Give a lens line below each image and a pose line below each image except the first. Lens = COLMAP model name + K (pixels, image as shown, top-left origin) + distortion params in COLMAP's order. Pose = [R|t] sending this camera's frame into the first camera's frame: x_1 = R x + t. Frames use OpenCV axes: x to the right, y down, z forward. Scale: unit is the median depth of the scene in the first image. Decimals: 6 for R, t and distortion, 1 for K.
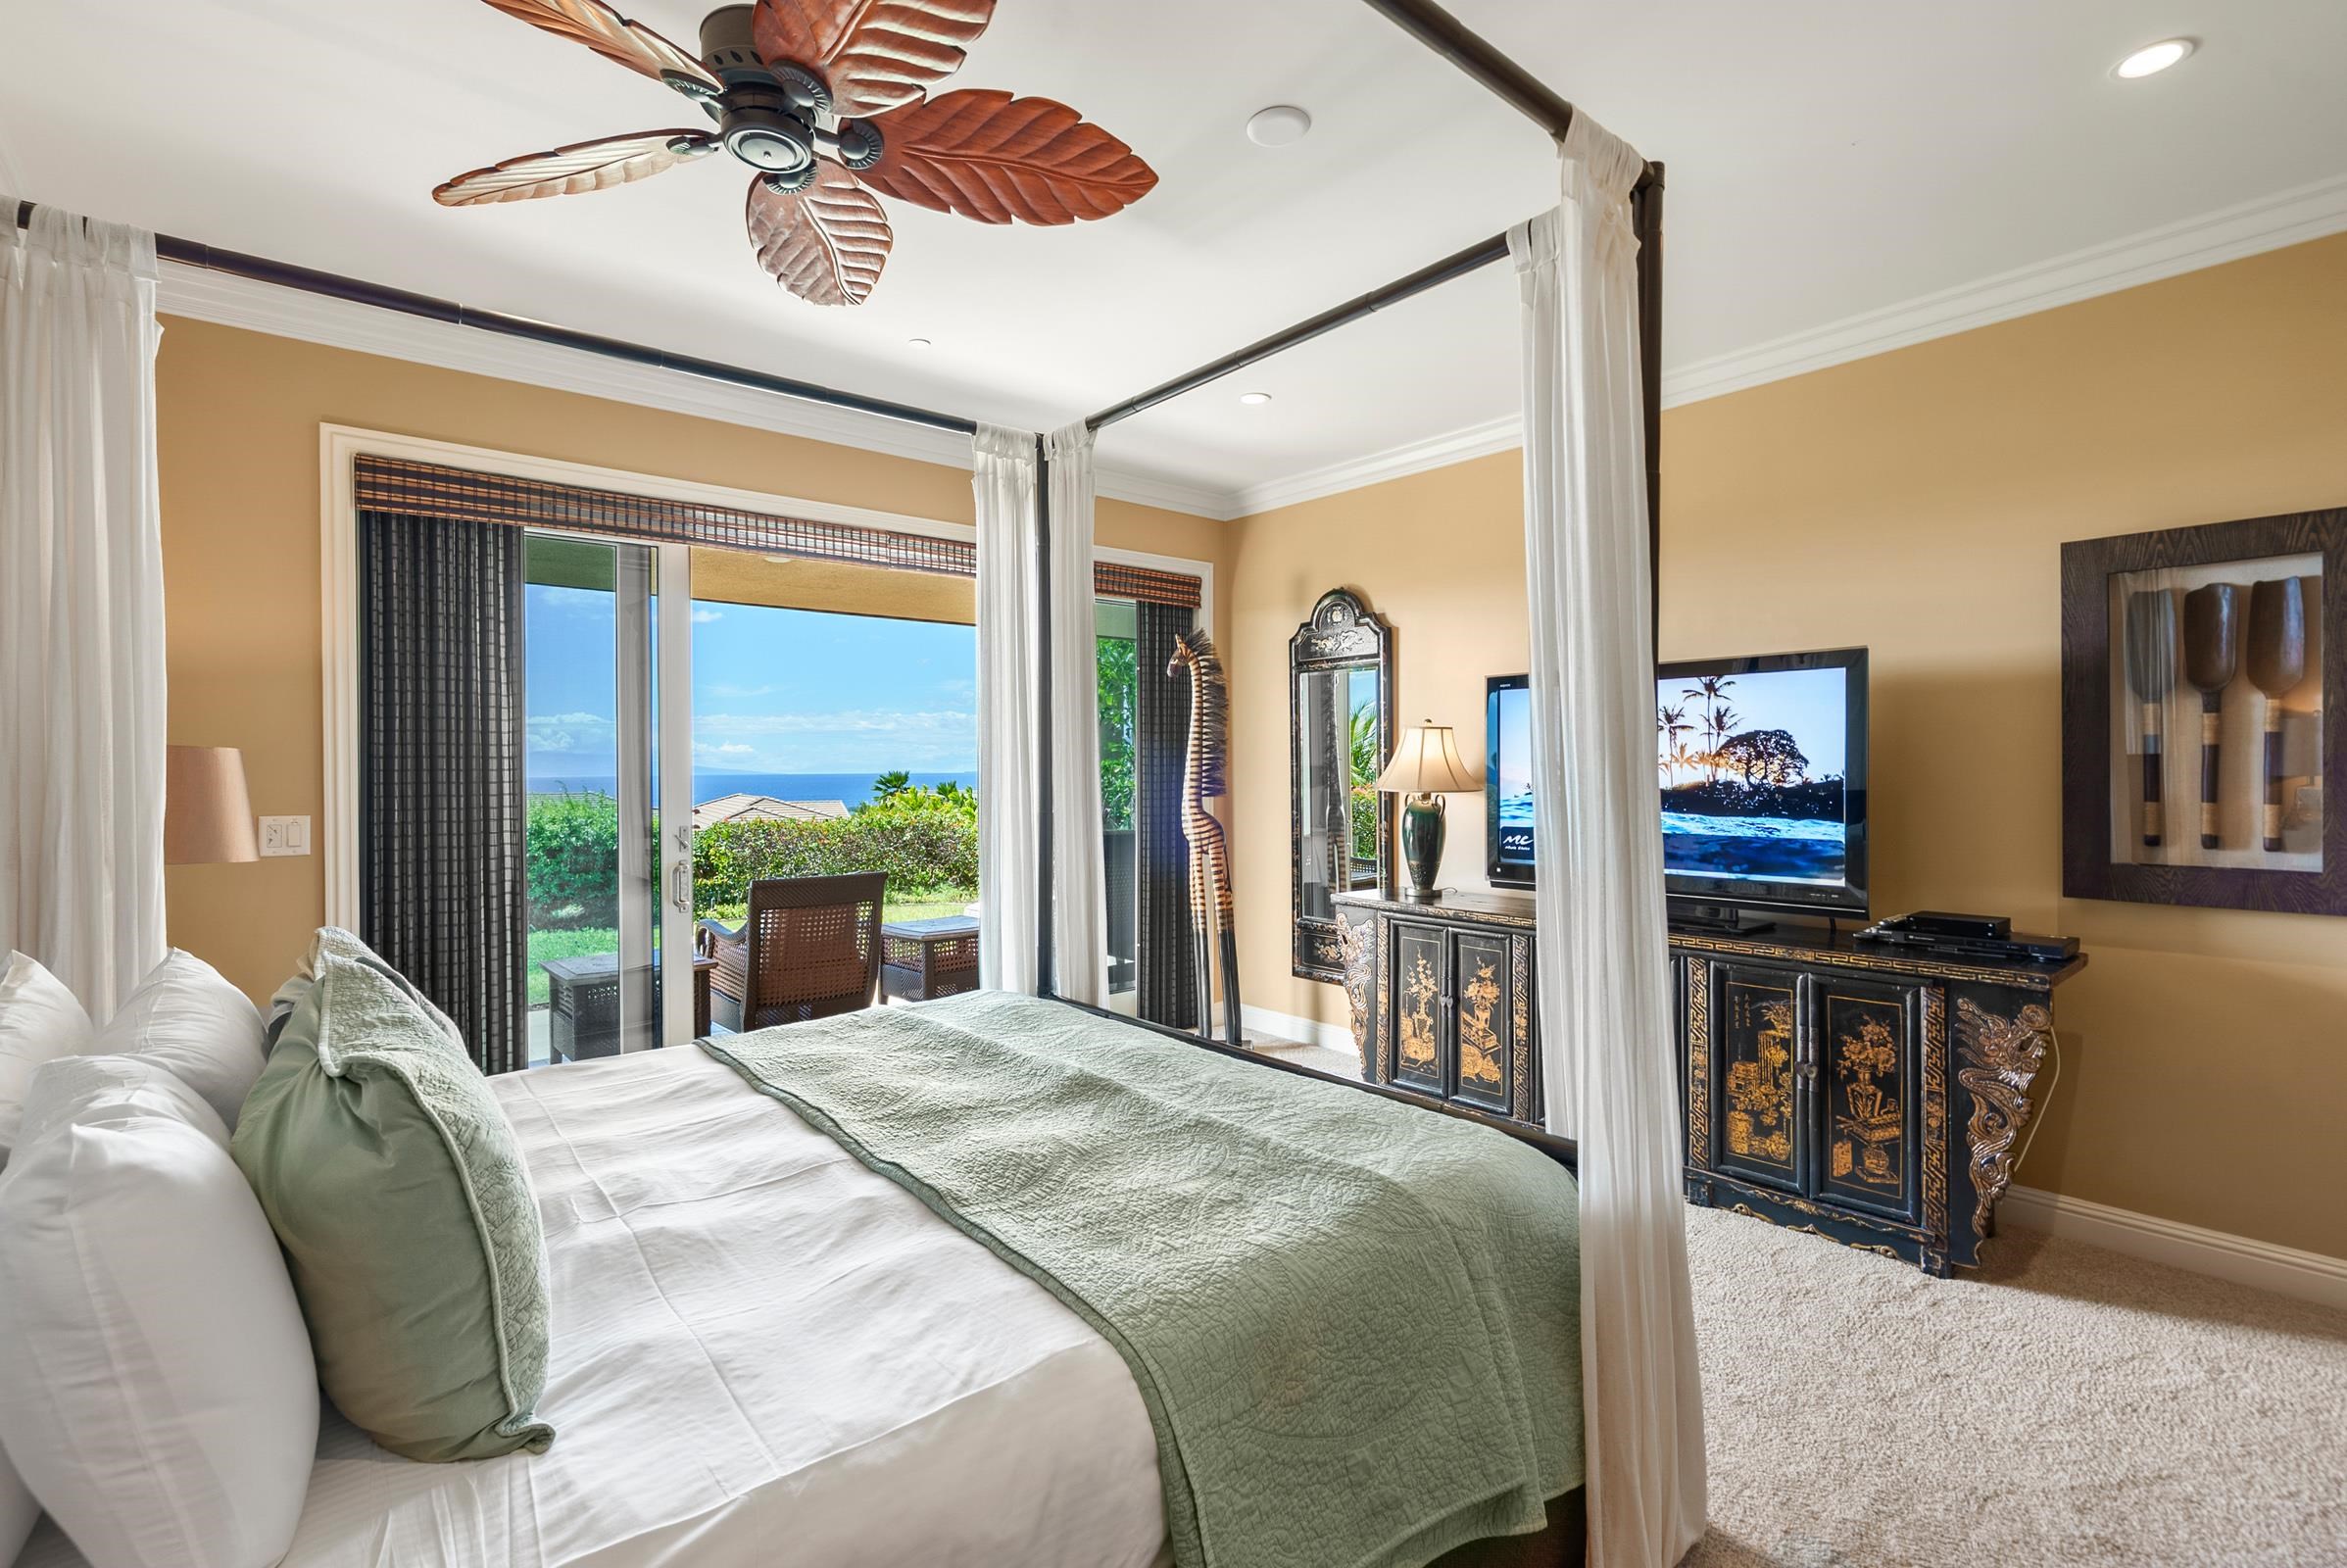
lens RADIAL K [[1086.2, 0, 1174.8], [0, 1086.2, 772.7], [0, 0, 1]] dist [-0.002698, -0.000173]
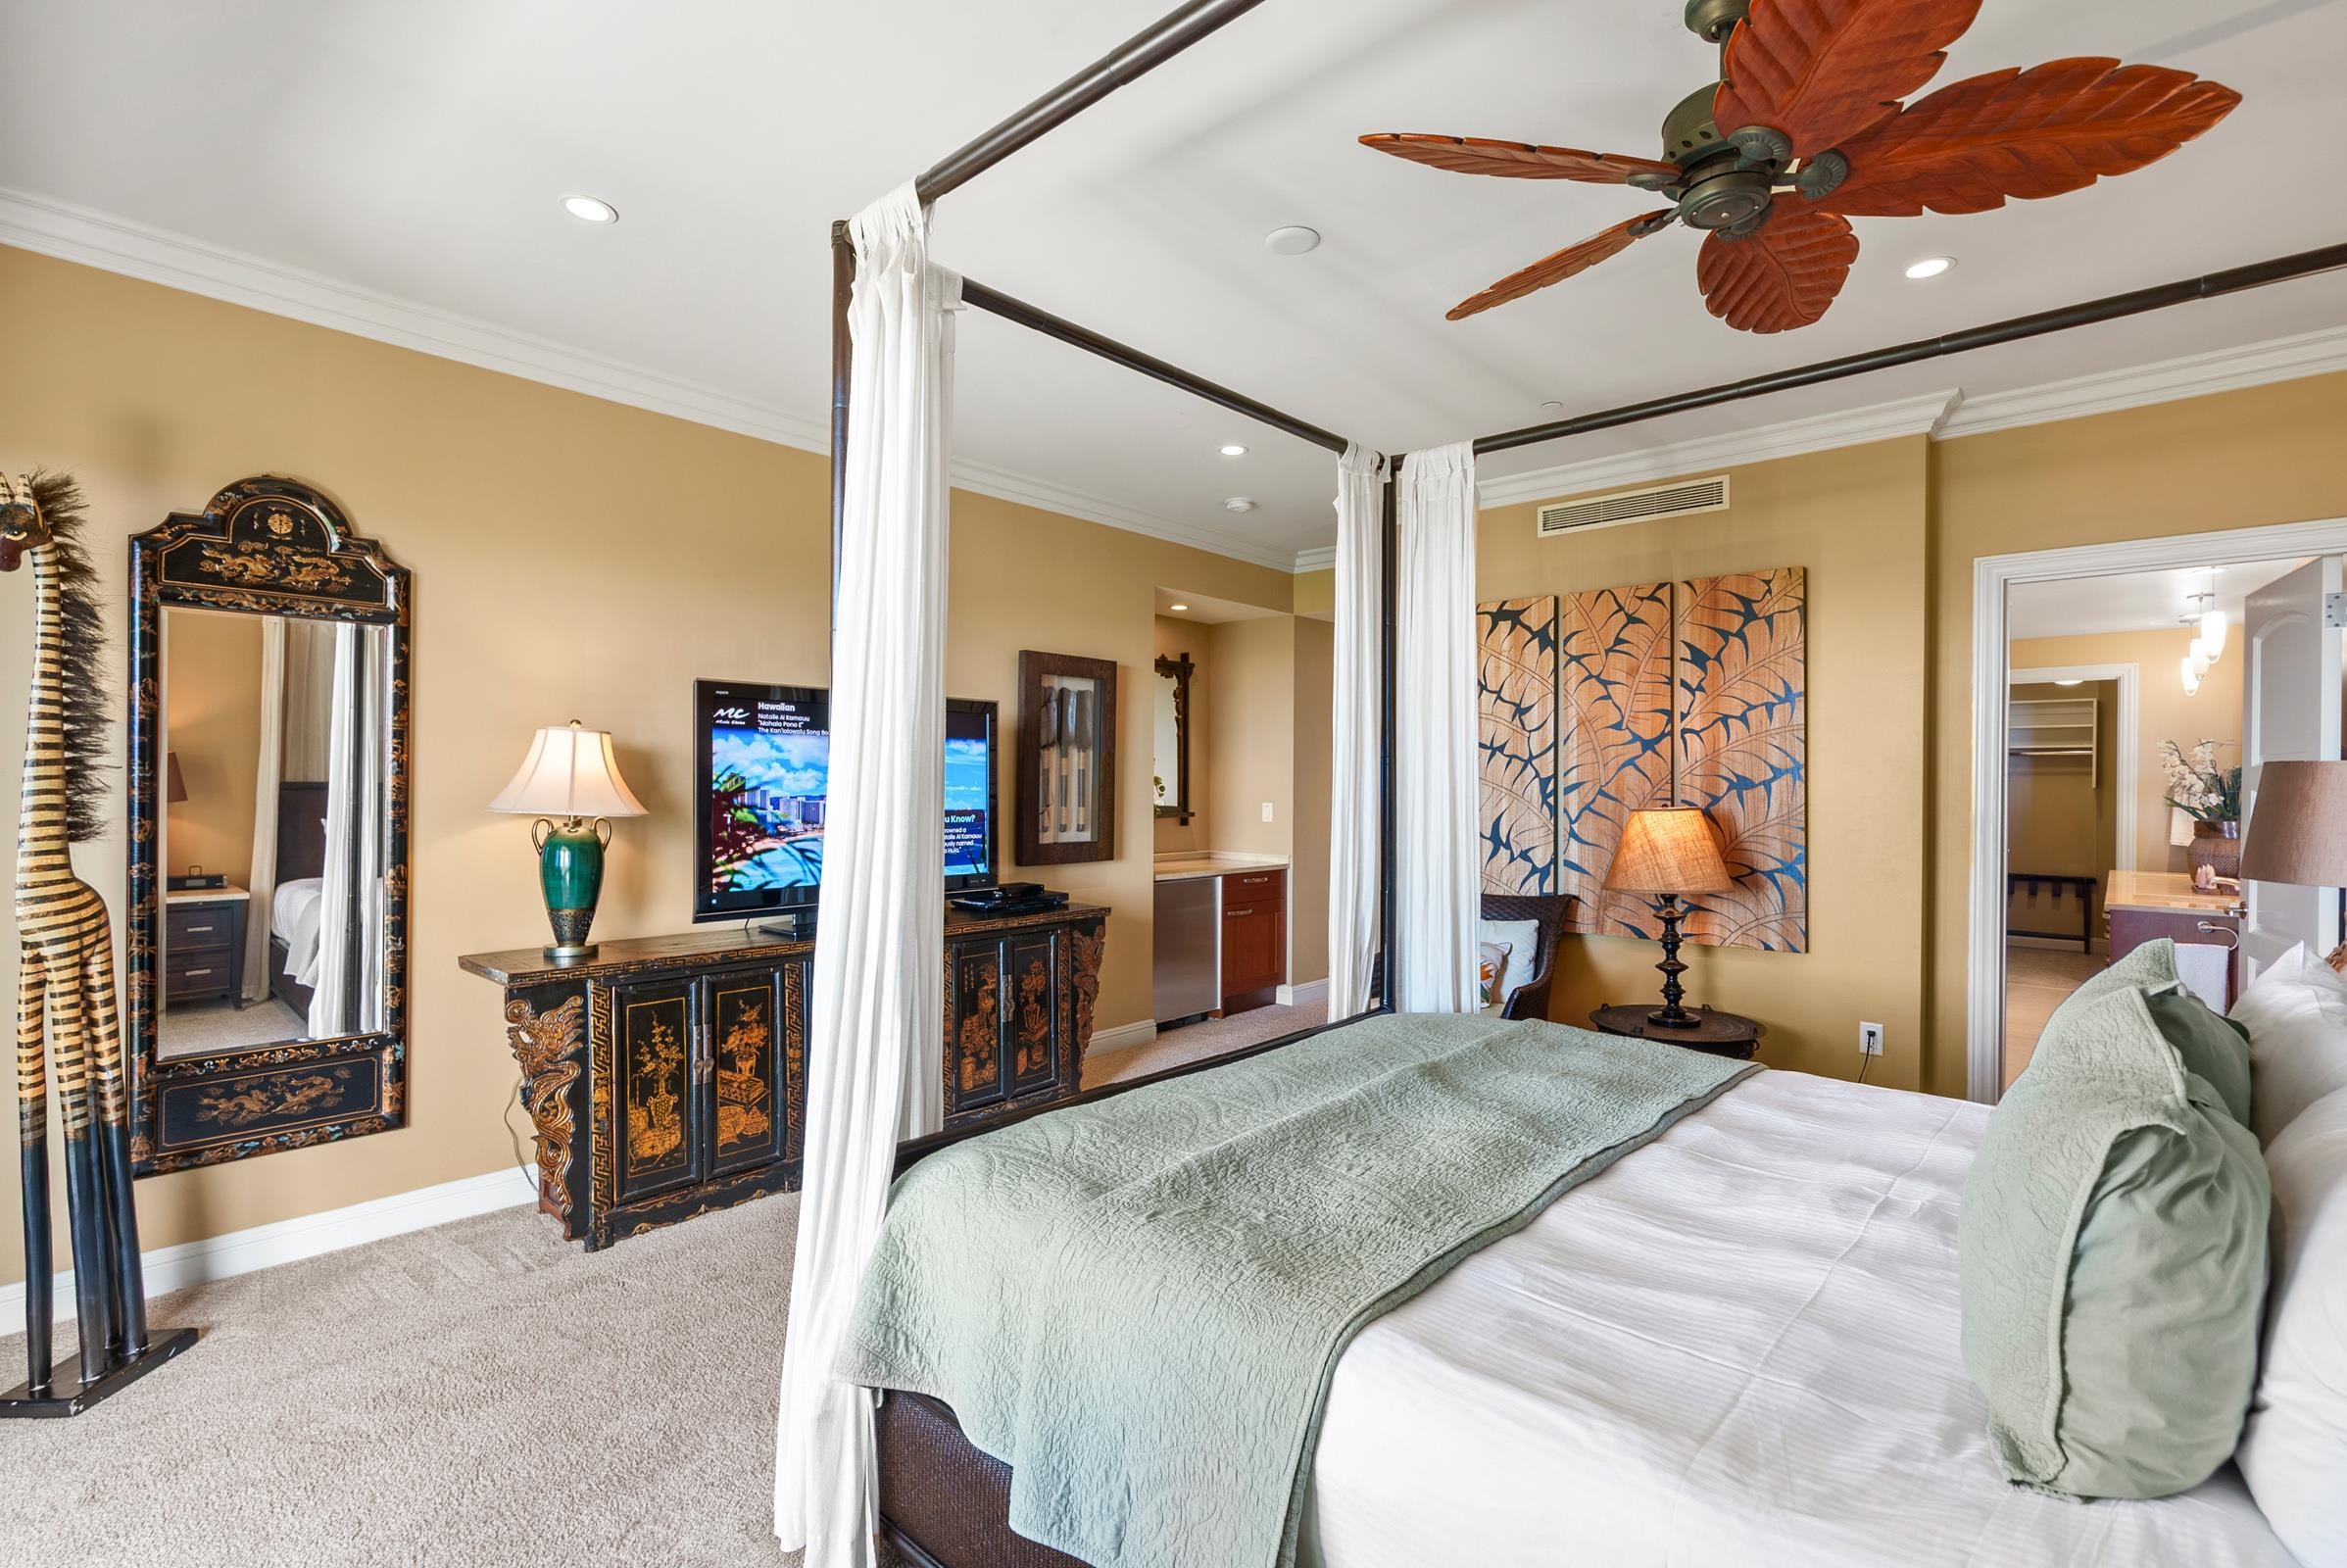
lens RADIAL K [[1063.0, 0, 1156.9], [0, 1063.0, 789.5], [0, 0, 1]] dist [-0.003076, 0.000085]
pose [[-0.124704, 0.003124, 0.992189, -0.759480], [0.001093, 0.999995, -0.003011, 0.002996], [-0.992193, 0.000709, -0.124706, 0.957052]]
